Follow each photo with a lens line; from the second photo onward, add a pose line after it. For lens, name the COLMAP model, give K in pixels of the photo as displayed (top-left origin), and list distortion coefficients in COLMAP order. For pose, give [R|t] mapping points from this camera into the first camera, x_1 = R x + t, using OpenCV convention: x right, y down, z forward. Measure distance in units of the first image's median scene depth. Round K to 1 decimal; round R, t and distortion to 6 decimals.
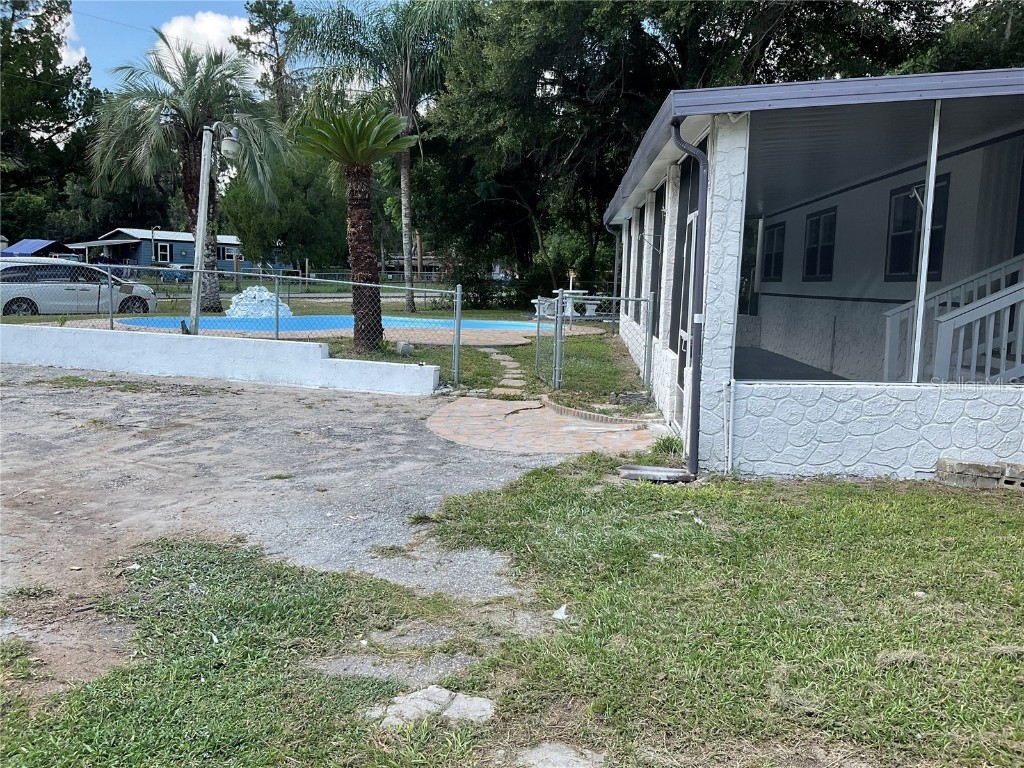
lens RADIAL K [[849.9, 0, 506.4], [0, 849.9, 384.5], [0, 0, 1]] dist [0.055400, -0.113075]
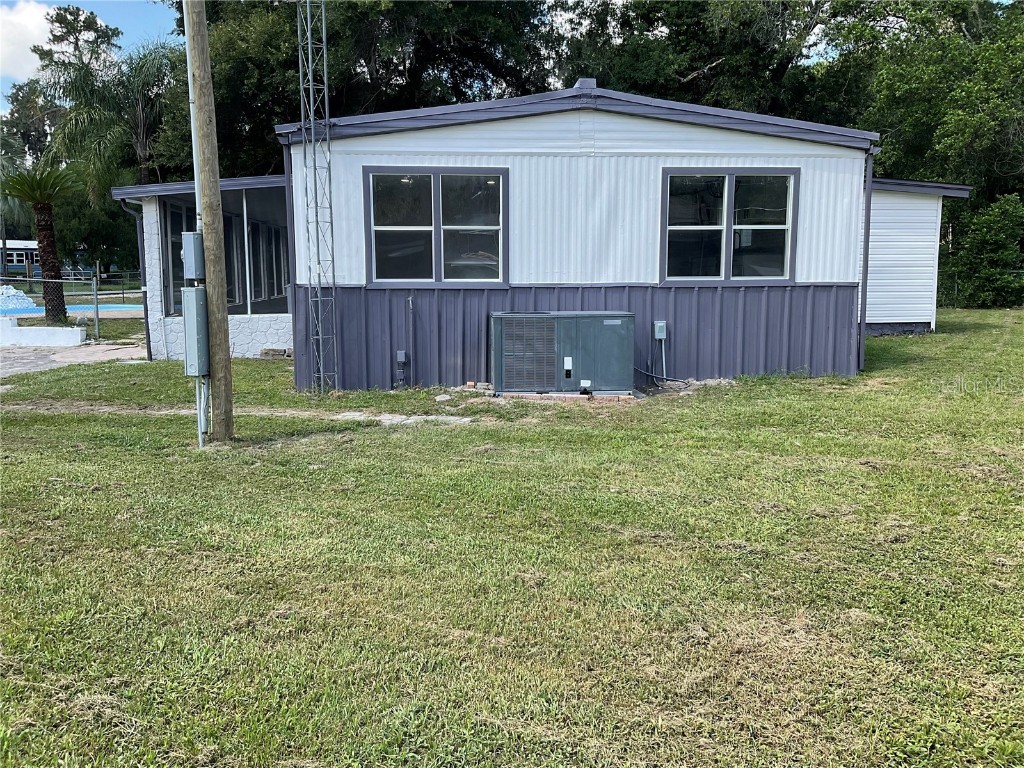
lens RADIAL K [[849.9, 0, 514.2], [0, 849.9, 382.5], [0, 0, 1]] dist [0.055400, -0.113075]
pose [[0.985495, -0.054783, 0.160622, 0.062650], [0.053645, 0.998495, 0.011417, 0.014722], [-0.161005, -0.002635, 0.986950, -0.102876]]
